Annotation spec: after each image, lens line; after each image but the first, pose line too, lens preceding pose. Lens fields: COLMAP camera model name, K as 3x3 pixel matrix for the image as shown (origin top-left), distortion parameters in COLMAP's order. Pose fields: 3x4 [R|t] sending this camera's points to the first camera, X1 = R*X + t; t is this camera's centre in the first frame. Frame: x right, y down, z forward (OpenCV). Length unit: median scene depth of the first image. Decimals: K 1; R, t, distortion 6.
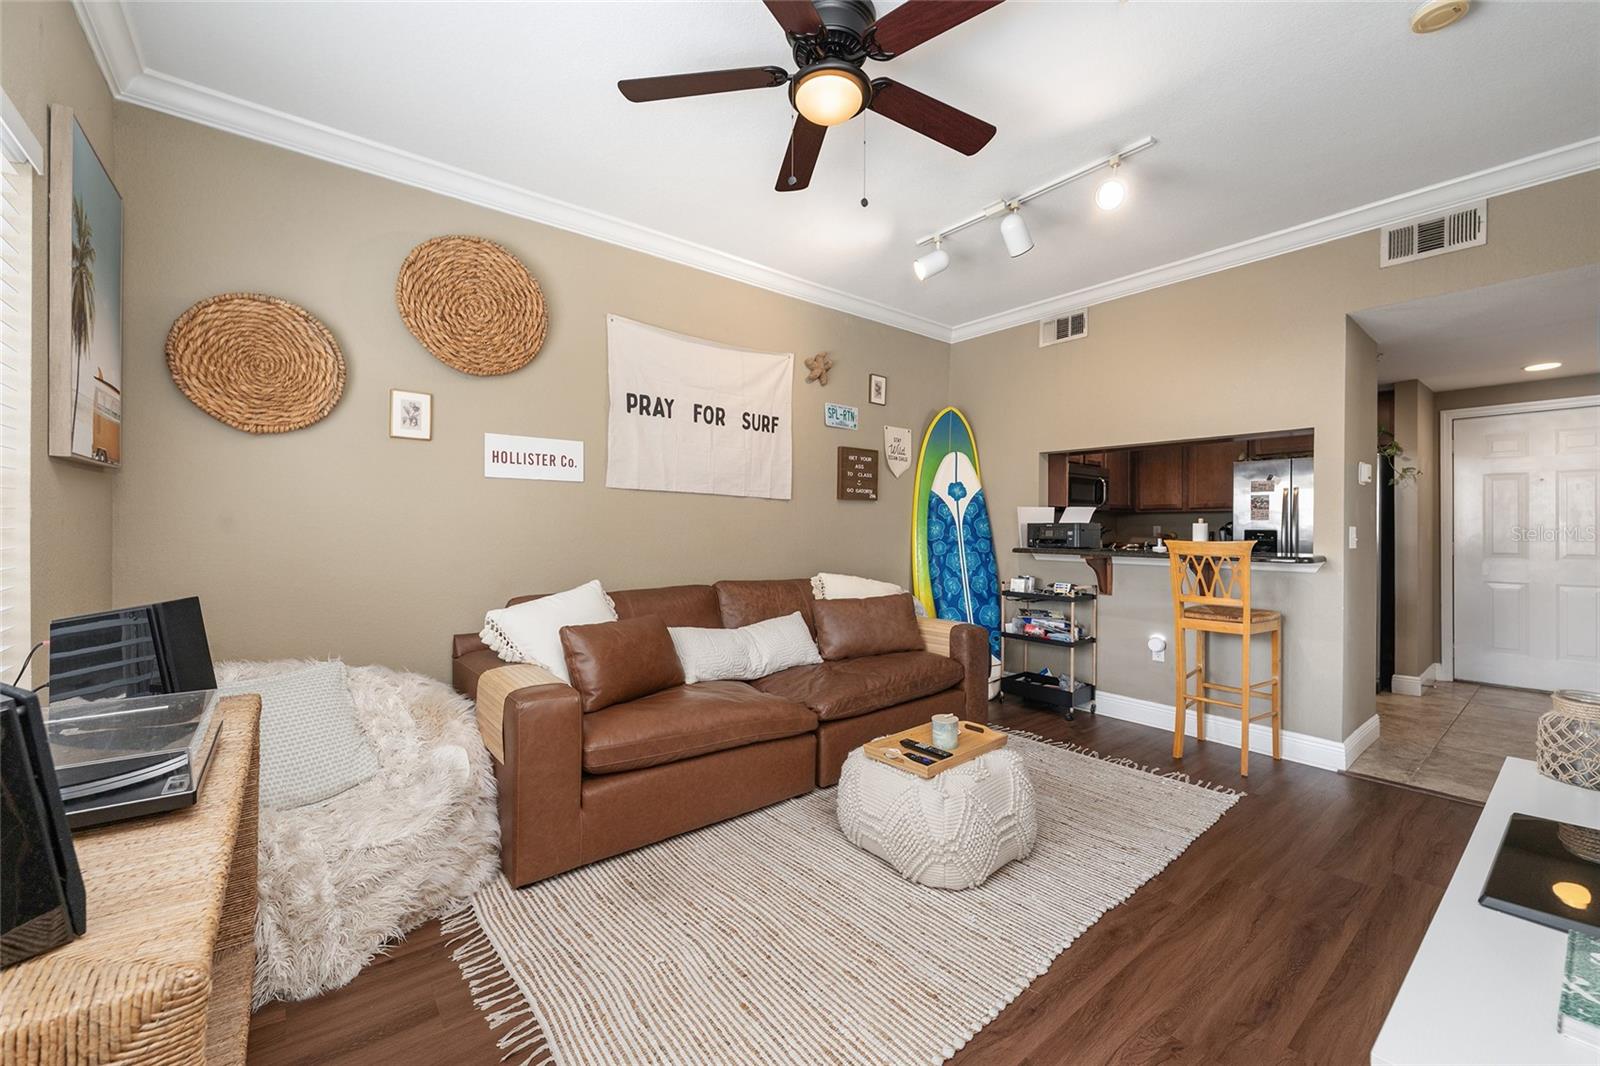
lens RADIAL K [[630.9, 0, 803.7], [0, 630.9, 536.2], [0, 0, 1]] dist [0.000009, 0.000251]
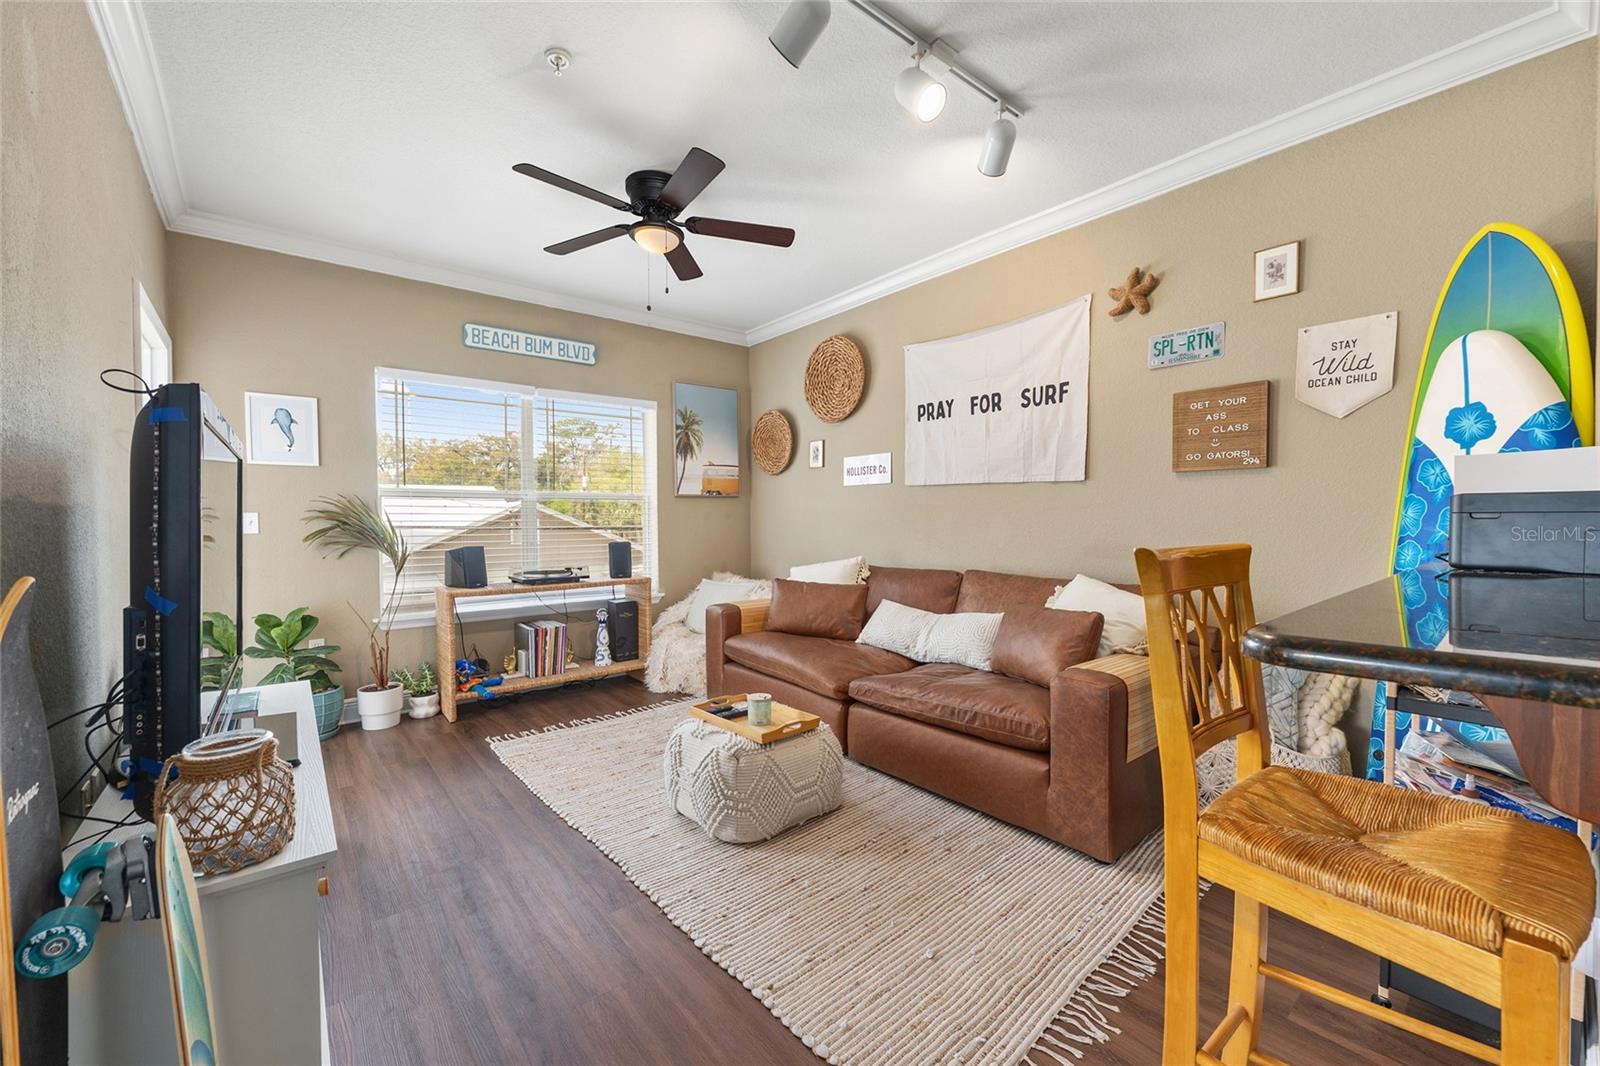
lens RADIAL K [[630.9, 0, 803.7], [0, 630.9, 536.2], [0, 0, 1]] dist [0.000009, 0.000251]
pose [[0.019099, 0.023357, -0.999545, 0.727159], [-0.008713, 0.999693, 0.023194, -0.003045], [0.999780, 0.008266, 0.019296, 0.598737]]
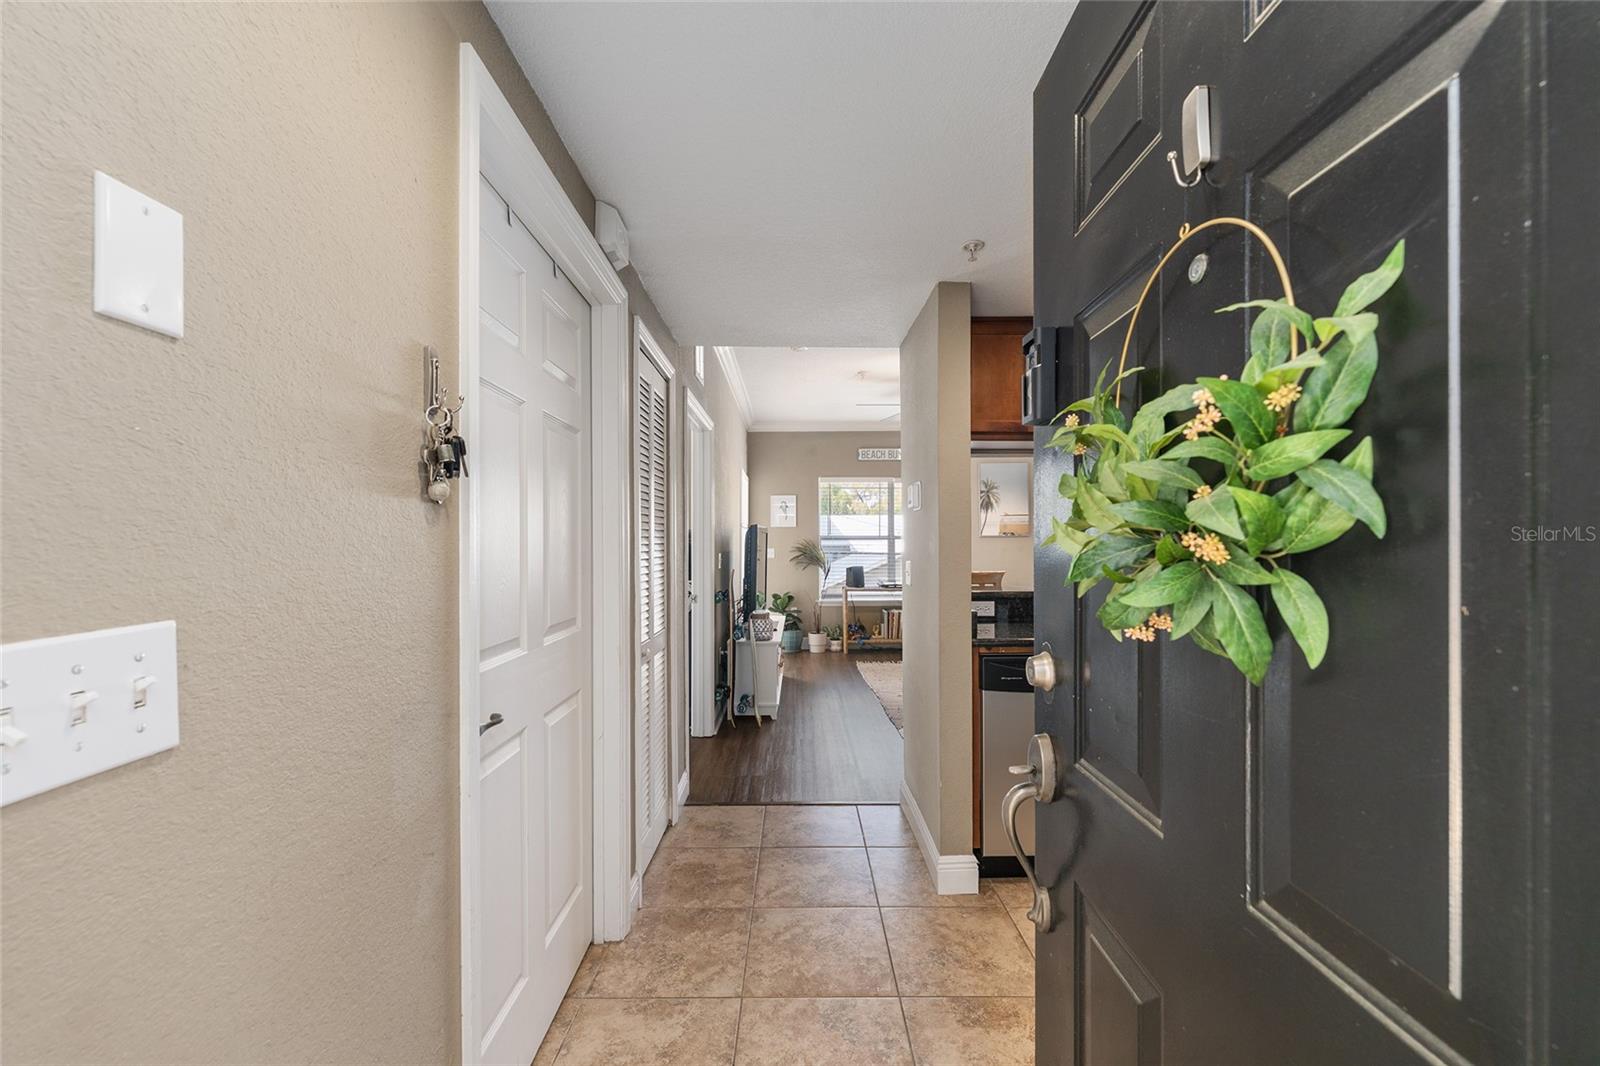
lens RADIAL K [[633.8, 0, 803.3], [0, 633.8, 541.0], [0, 0, 1]] dist [-0.000634, 0.000040]
pose [[-0.617435, -0.005478, -0.786603, 1.286278], [-0.011060, 0.999937, 0.001718, -0.033549], [0.786544, 0.009761, -0.617457, 1.104508]]
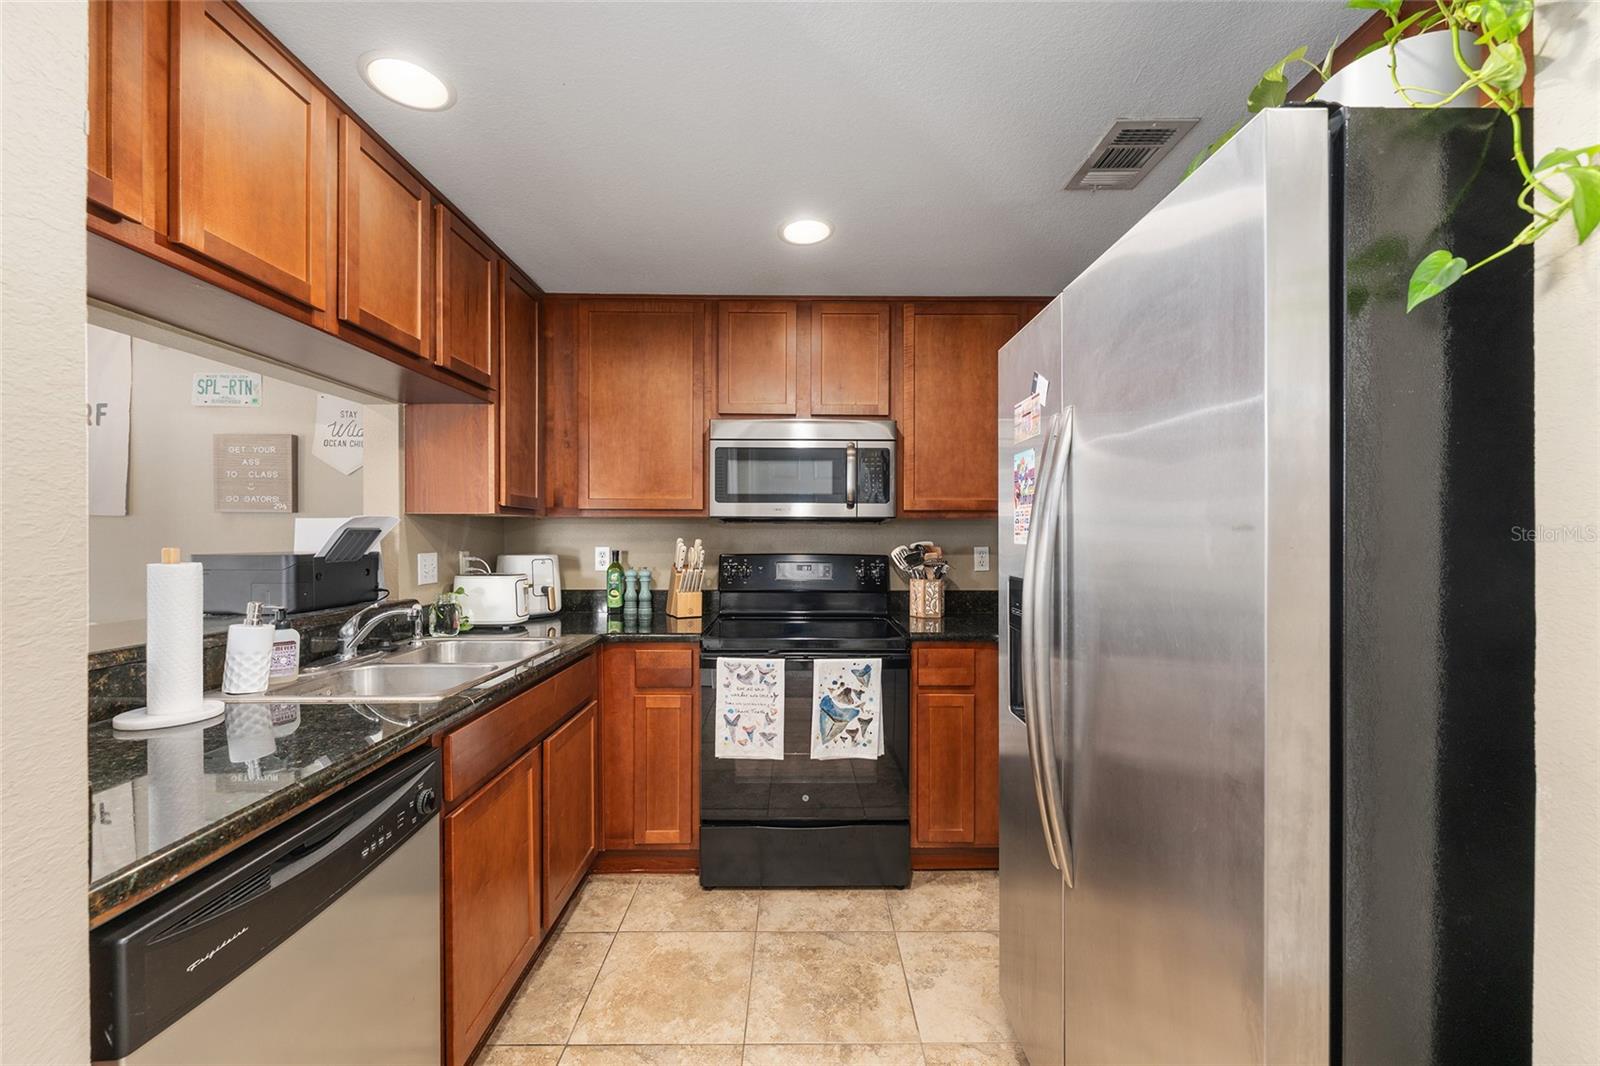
lens RADIAL K [[630.9, 0, 803.7], [0, 630.9, 536.2], [0, 0, 1]] dist [0.000009, 0.000251]
pose [[0.786574, -0.002865, -0.617490, 0.972043], [-0.006975, 0.999884, -0.013524, -0.028911], [0.617457, 0.014944, 0.786463, 0.864540]]
